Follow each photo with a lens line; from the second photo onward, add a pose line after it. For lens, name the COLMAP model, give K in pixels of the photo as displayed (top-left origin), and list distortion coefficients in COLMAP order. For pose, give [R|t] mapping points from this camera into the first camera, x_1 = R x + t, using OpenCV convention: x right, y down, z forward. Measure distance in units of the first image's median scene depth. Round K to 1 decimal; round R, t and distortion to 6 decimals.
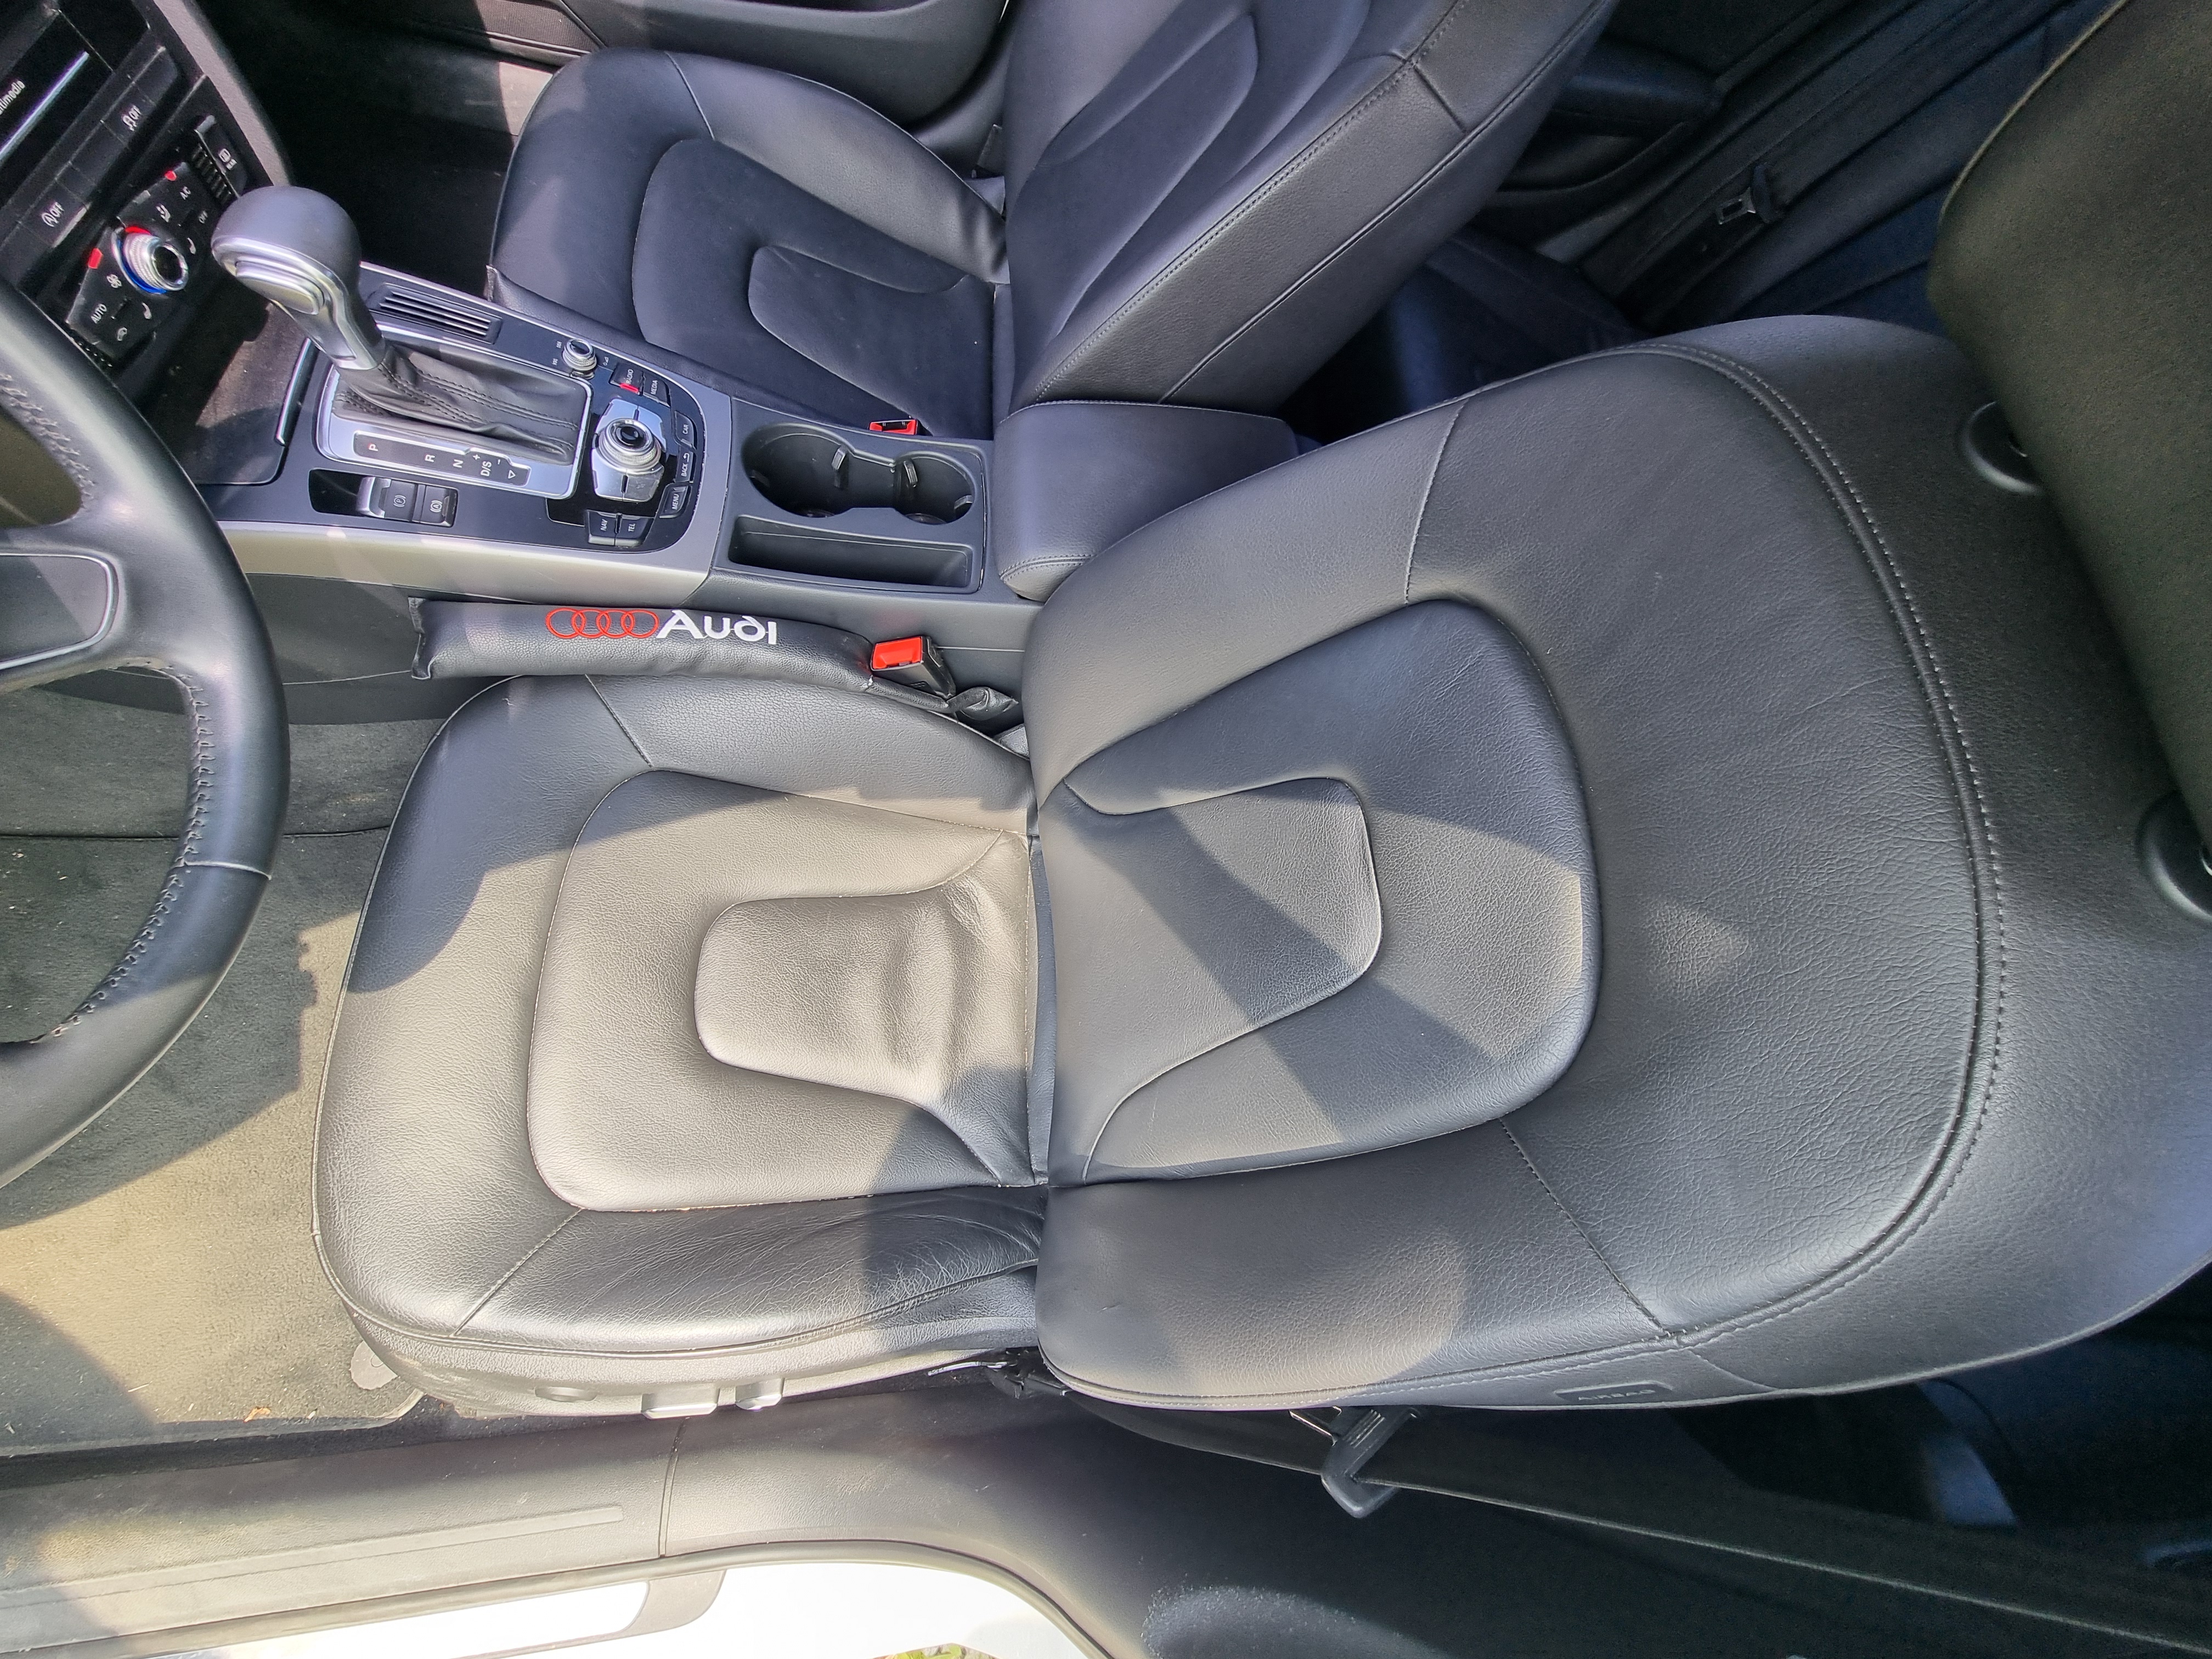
lens RADIAL K [[905.7, 0, 1118.4], [0, 905.7, 834.3], [0, 0, 1]] dist [-0.003292, 0.001400]
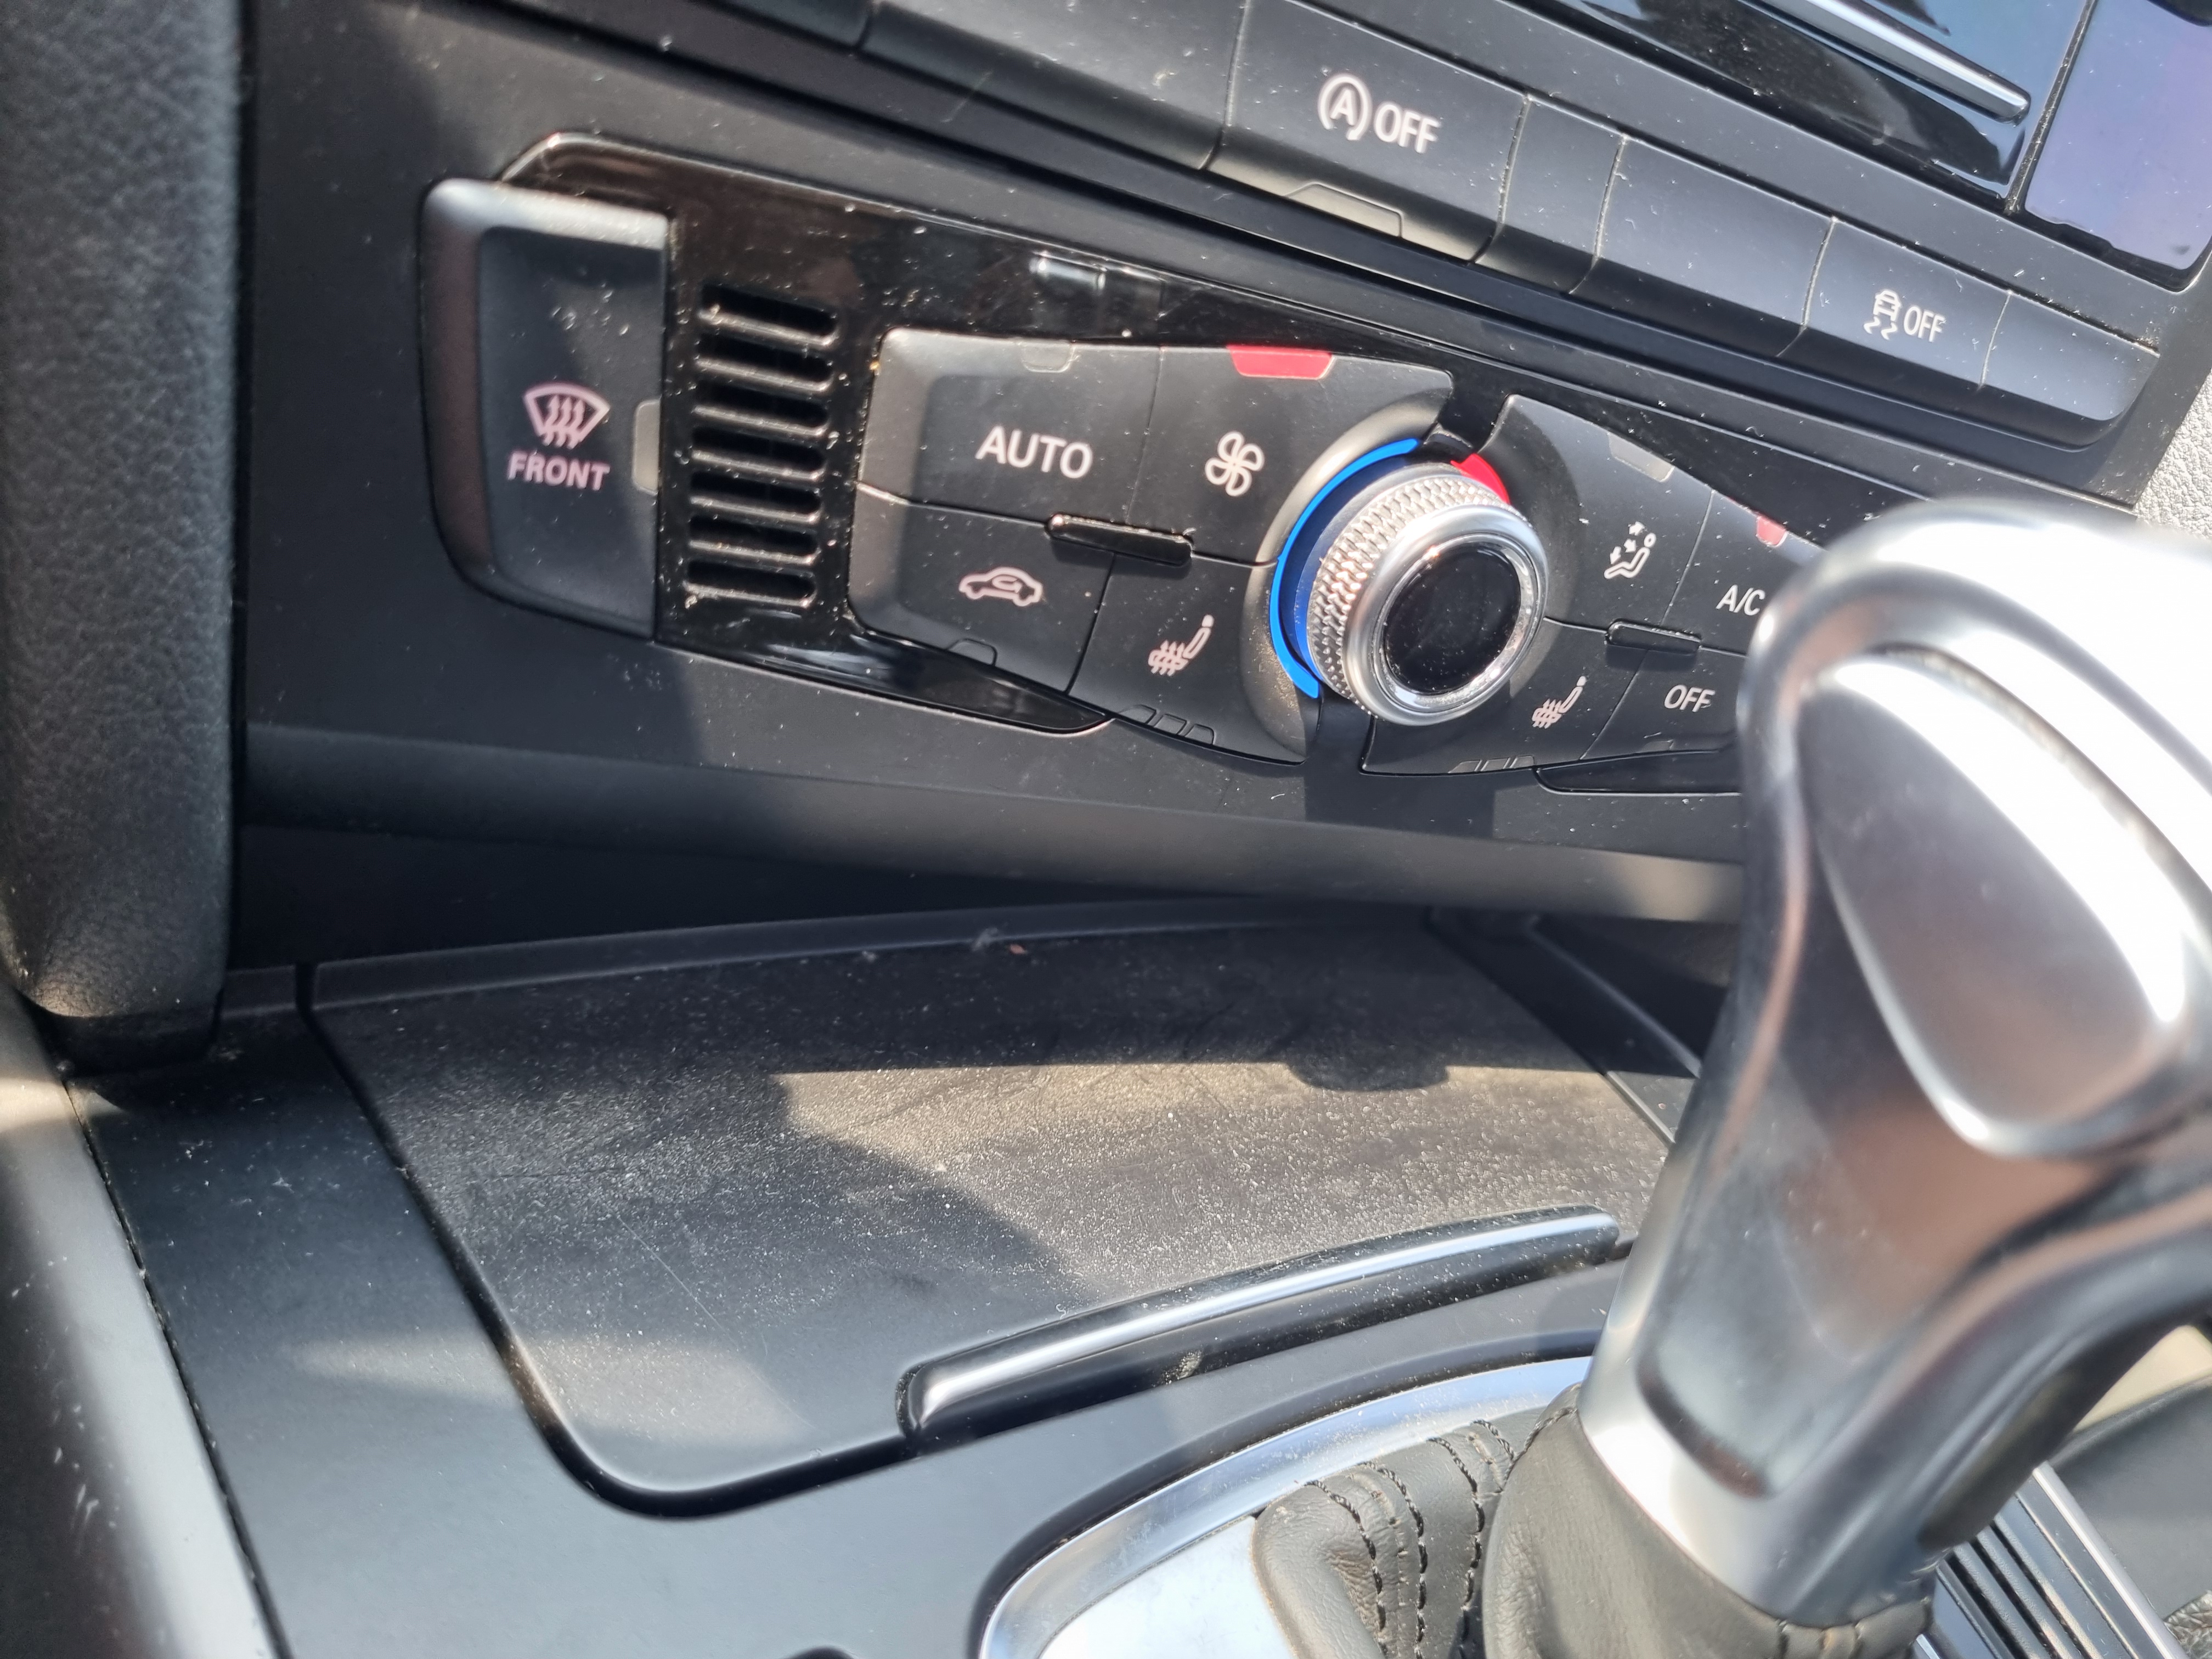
lens RADIAL K [[1714.3, 0, 1097.4], [0, 1714.3, 813.5], [0, 0, 1]] dist [0.035750, -0.044139]
pose [[0.530106, 0.367362, -0.764221, -0.636794], [-0.845066, 0.302920, -0.440570, -0.317063], [0.069649, 0.879366, 0.471025, 0.682733]]
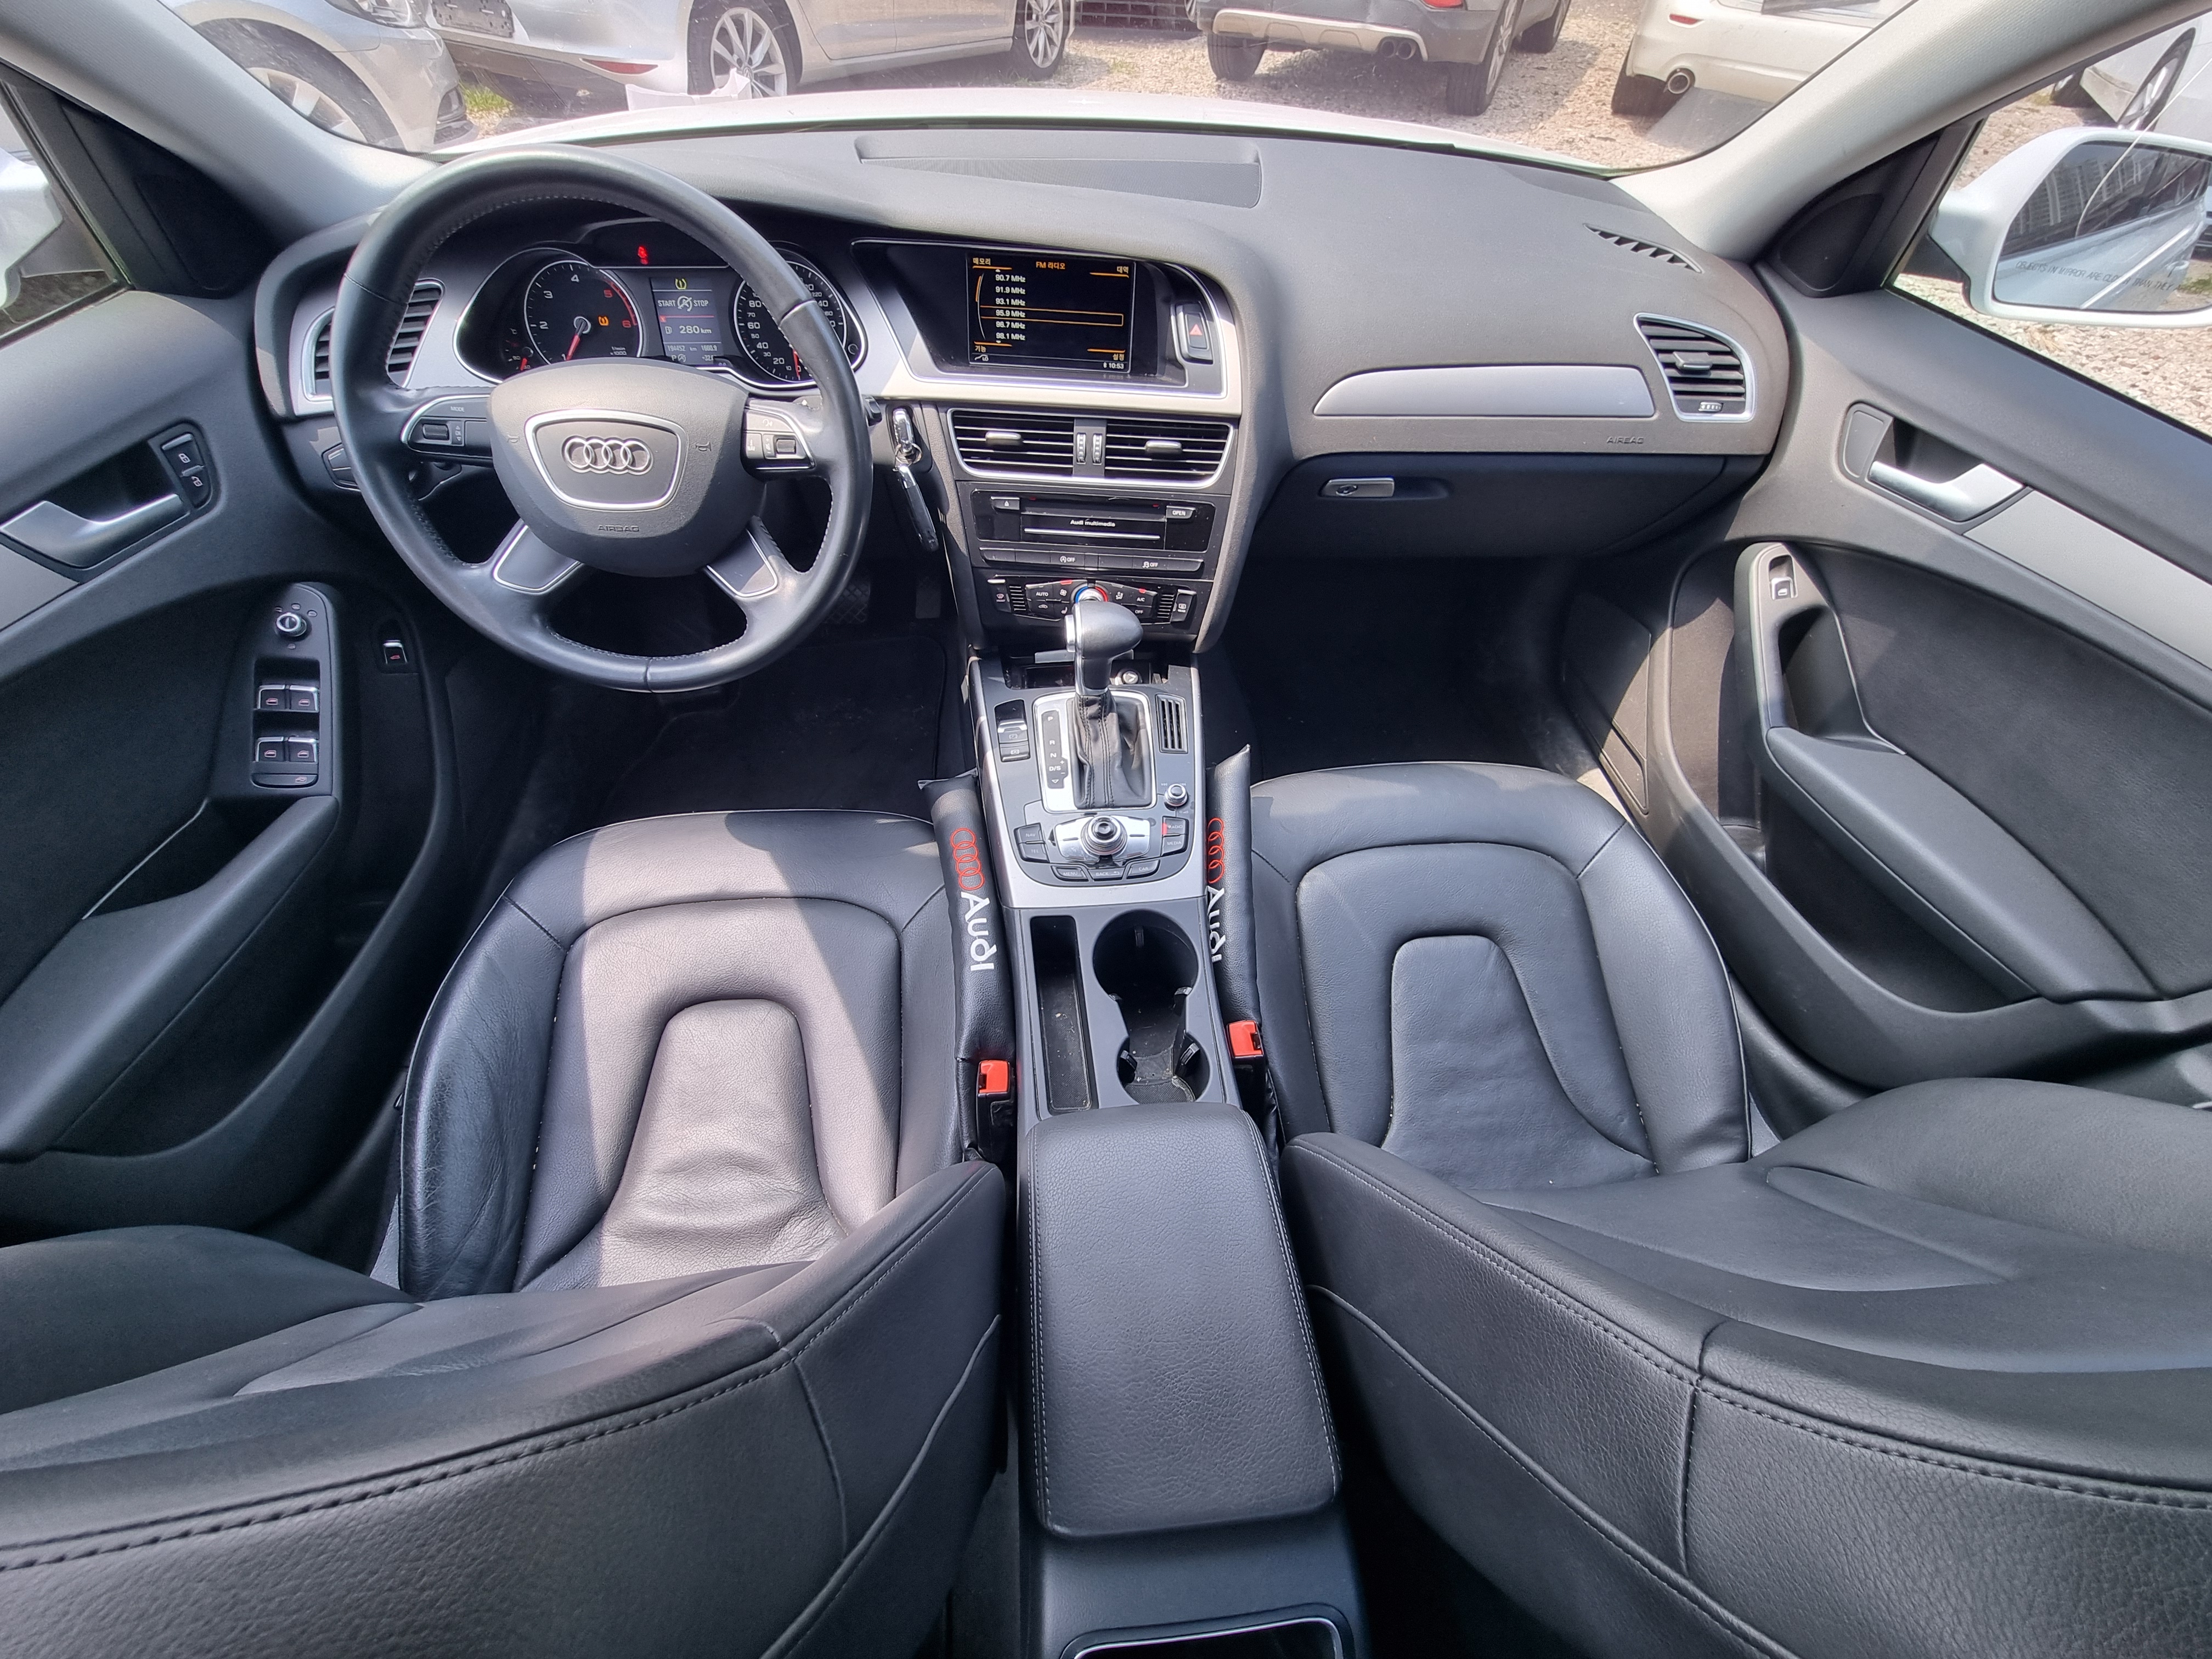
lens RADIAL K [[905.7, 0, 1119.9], [0, 905.7, 840.0], [0, 0, 1]] dist [-0.003292, 0.001400]
pose [[0.065467, 0.568153, -0.820315, 0.501453], [-0.942279, 0.305723, 0.136545, -0.619699], [0.328367, 0.764026, 0.555373, 0.312456]]
